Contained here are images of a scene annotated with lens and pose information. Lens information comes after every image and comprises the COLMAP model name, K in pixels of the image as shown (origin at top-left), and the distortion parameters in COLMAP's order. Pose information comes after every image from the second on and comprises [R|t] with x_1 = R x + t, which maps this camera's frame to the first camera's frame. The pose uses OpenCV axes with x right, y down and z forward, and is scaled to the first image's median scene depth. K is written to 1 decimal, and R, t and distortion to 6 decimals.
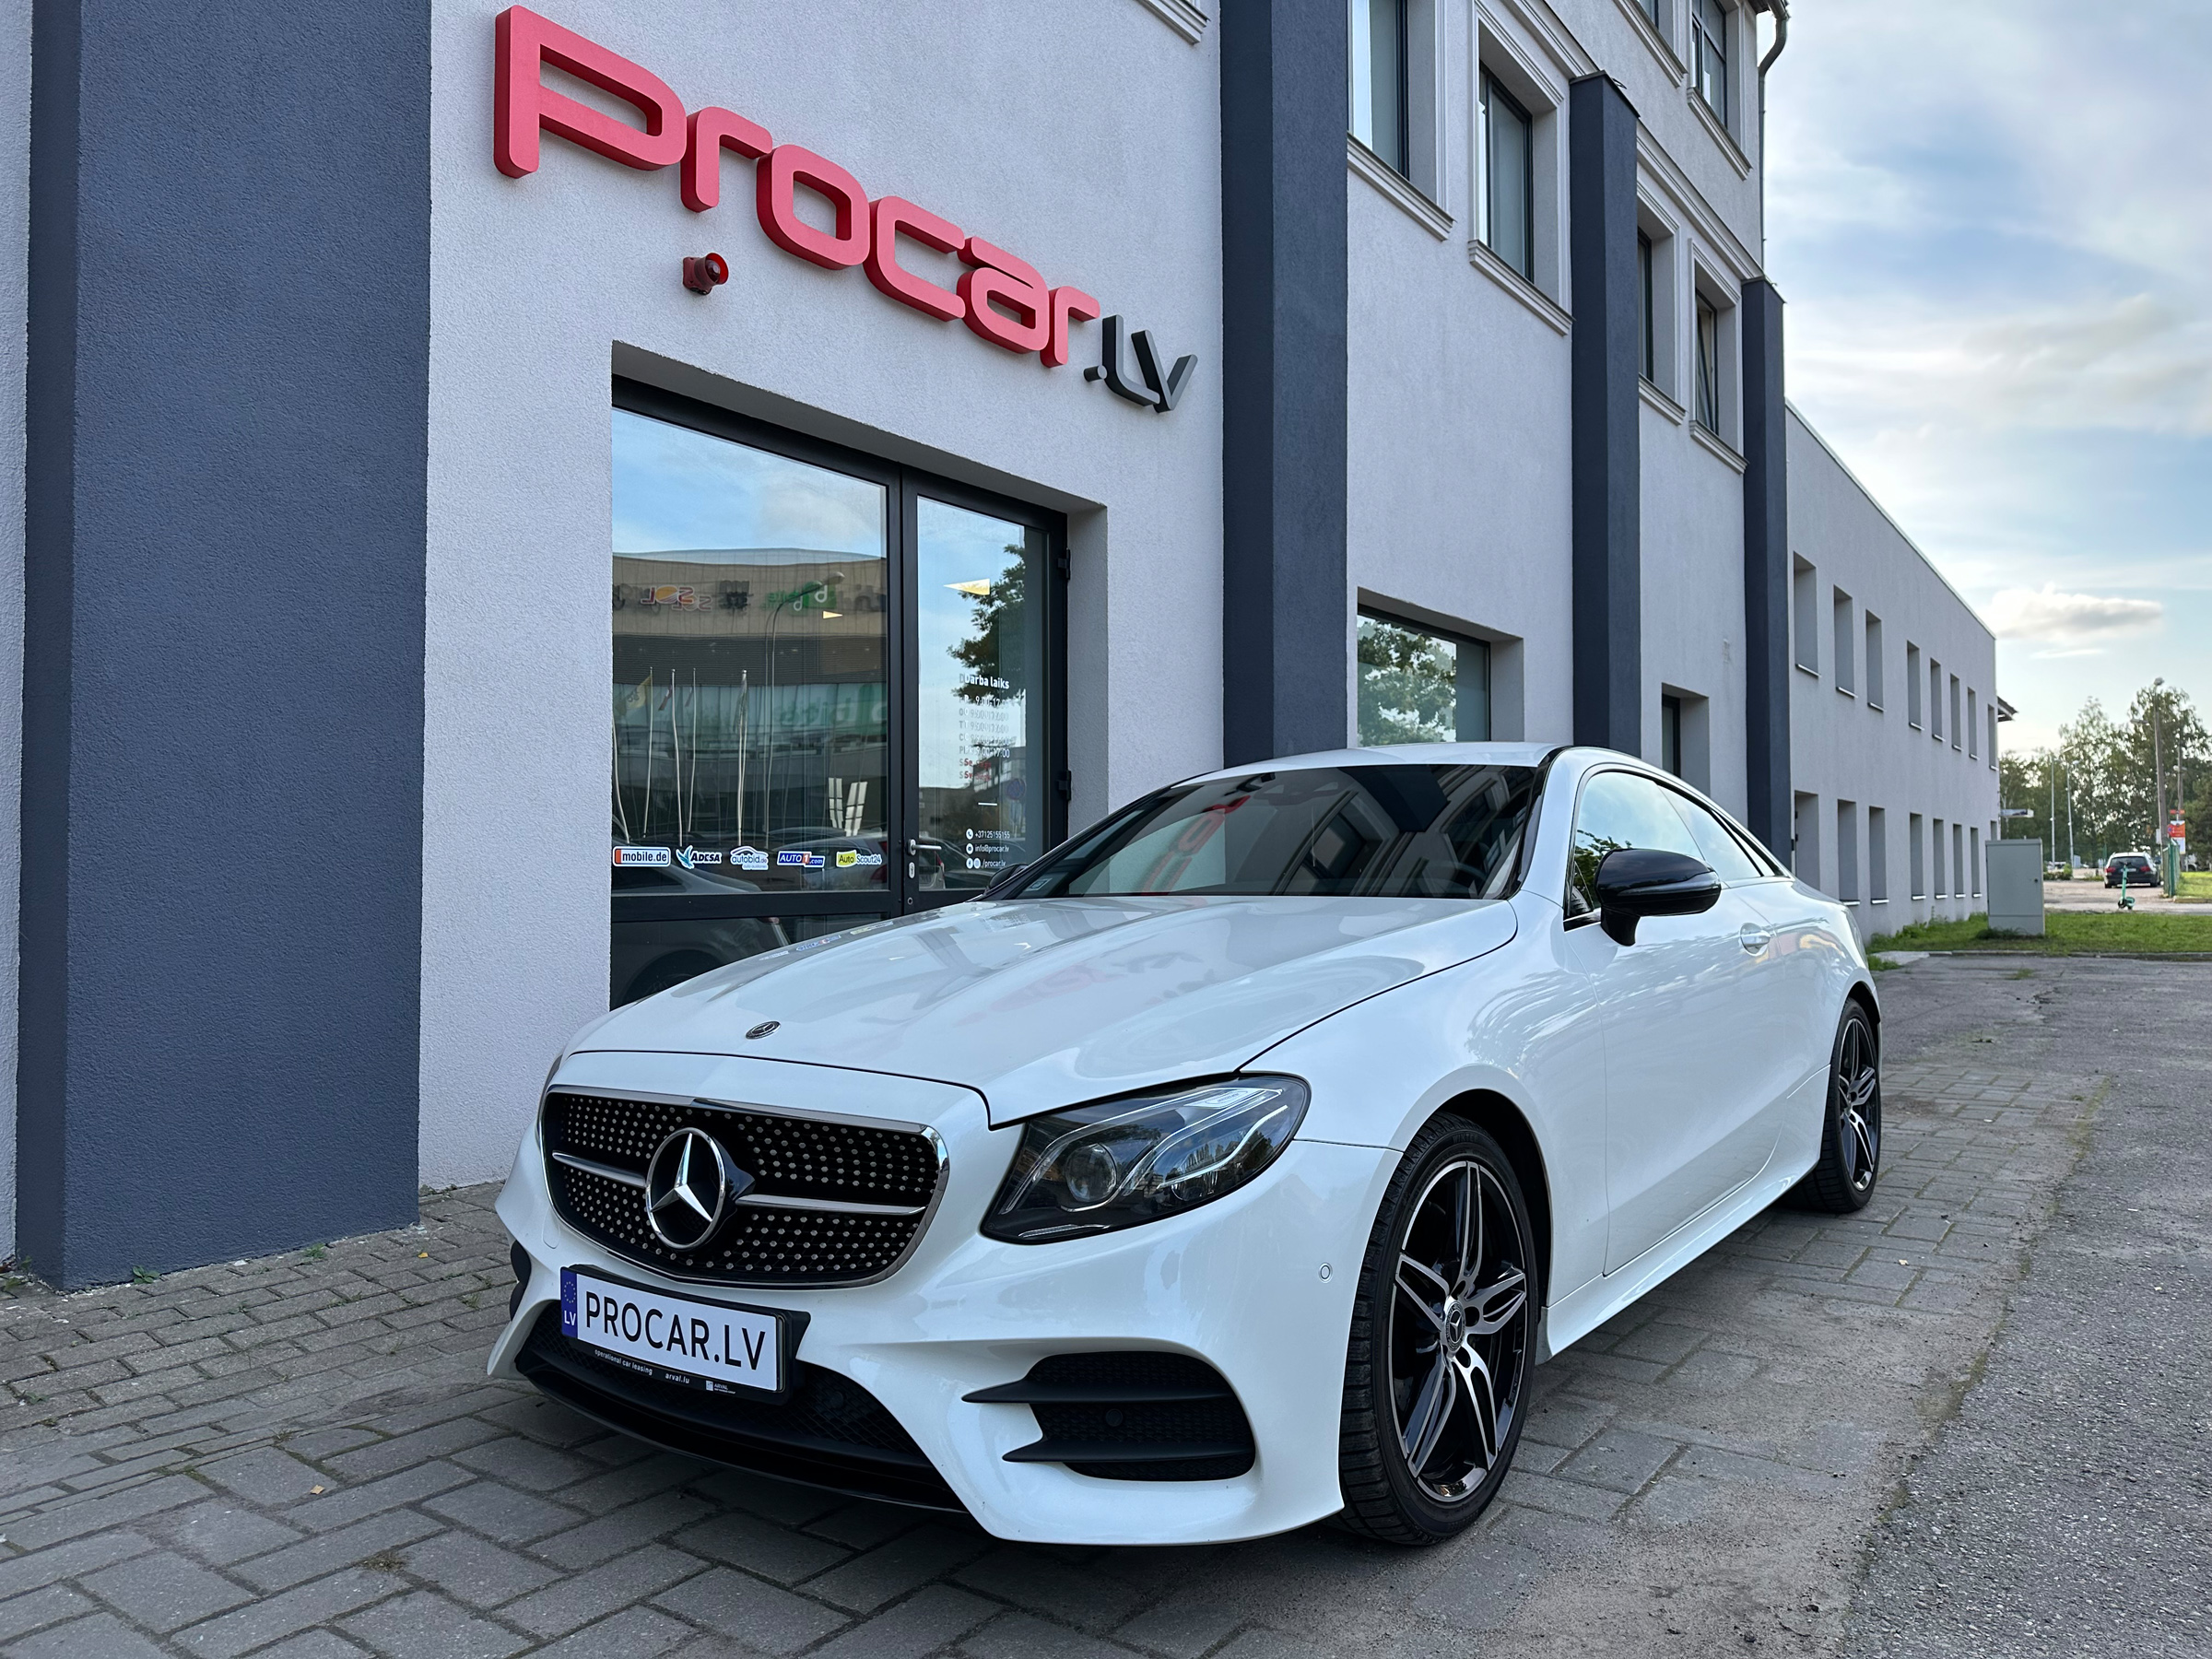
lens RADIAL K [[1571.8, 0, 1122.4], [0, 1571.8, 823.9], [0, 0, 1]] dist [0.040703, -0.041494]
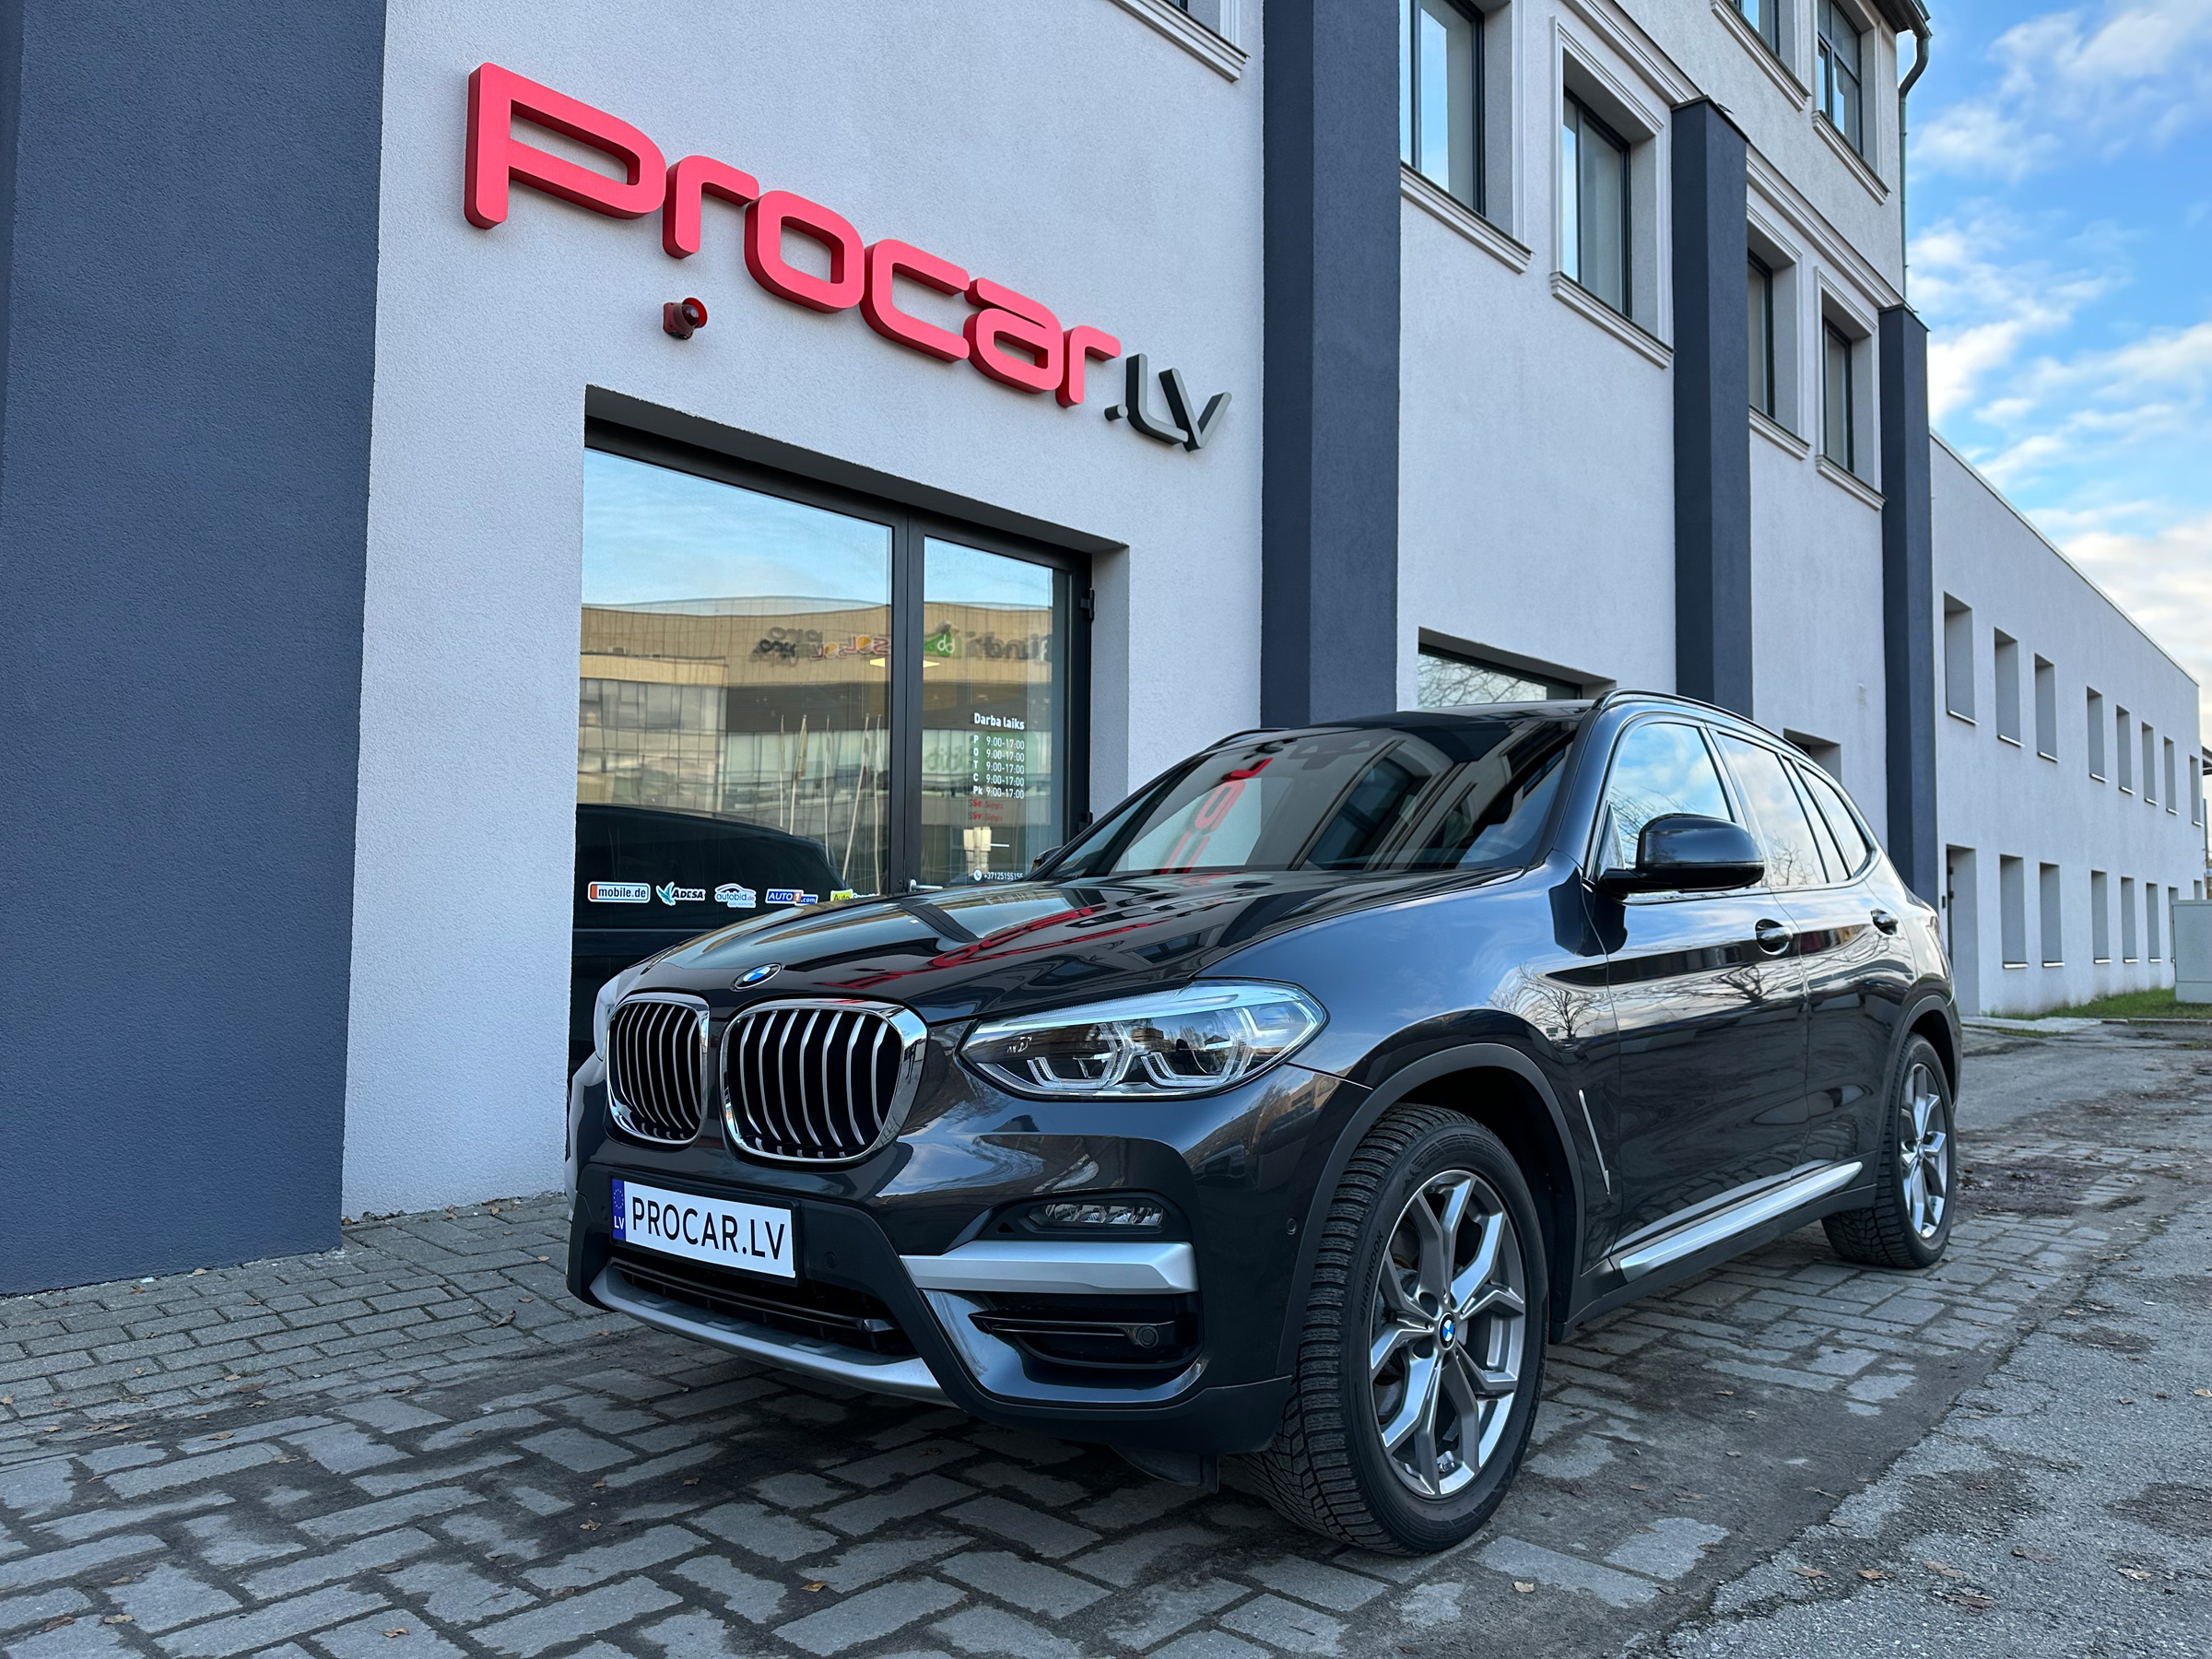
lens RADIAL K [[1571.8, 0, 1109.4], [0, 1571.8, 834.8], [0, 0, 1]] dist [0.040703, -0.041494]
pose [[0.993864, 0.006143, -0.110440, 0.086291], [-0.009056, 0.999624, -0.025891, 0.005262], [0.110239, 0.026733, 0.993546, 0.021480]]
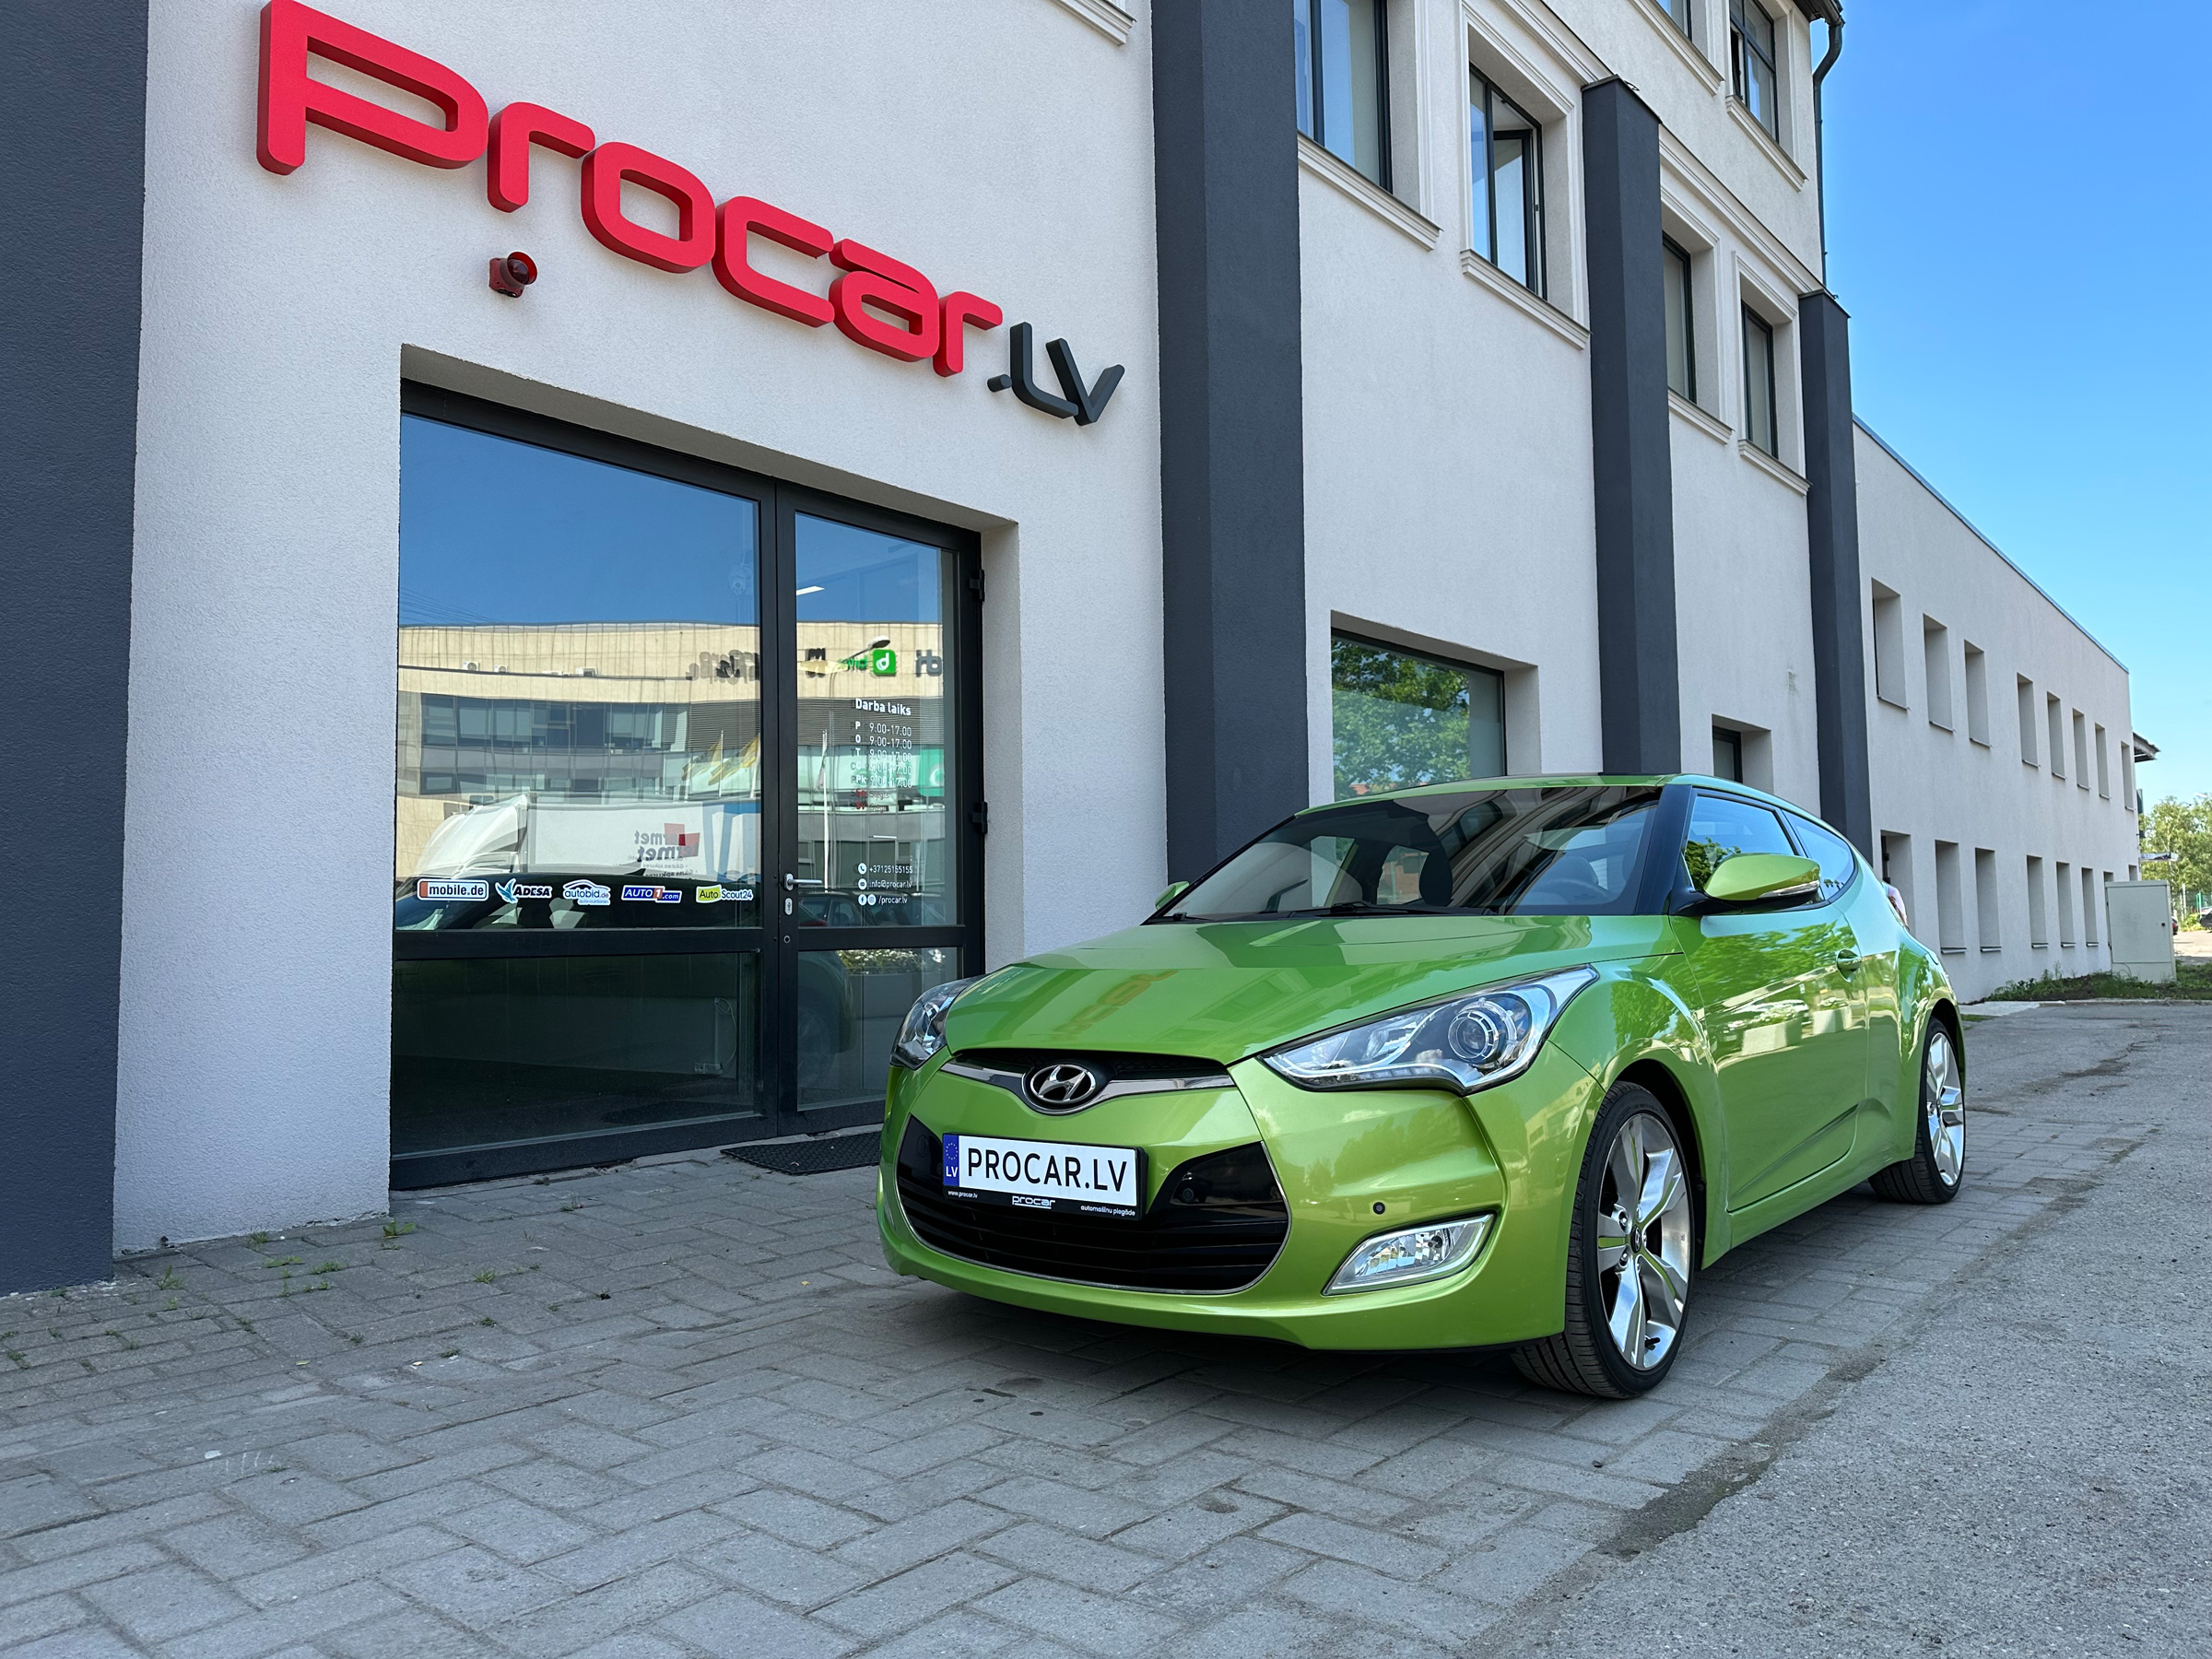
lens RADIAL K [[1571.8, 0, 1114.0], [0, 1571.8, 831.1], [0, 0, 1]] dist [0.040703, -0.041494]
pose [[0.996563, -0.017552, -0.080952, 0.118682], [0.014536, 0.999183, -0.037701, 0.019696], [0.081548, 0.036395, 0.996005, 0.067192]]
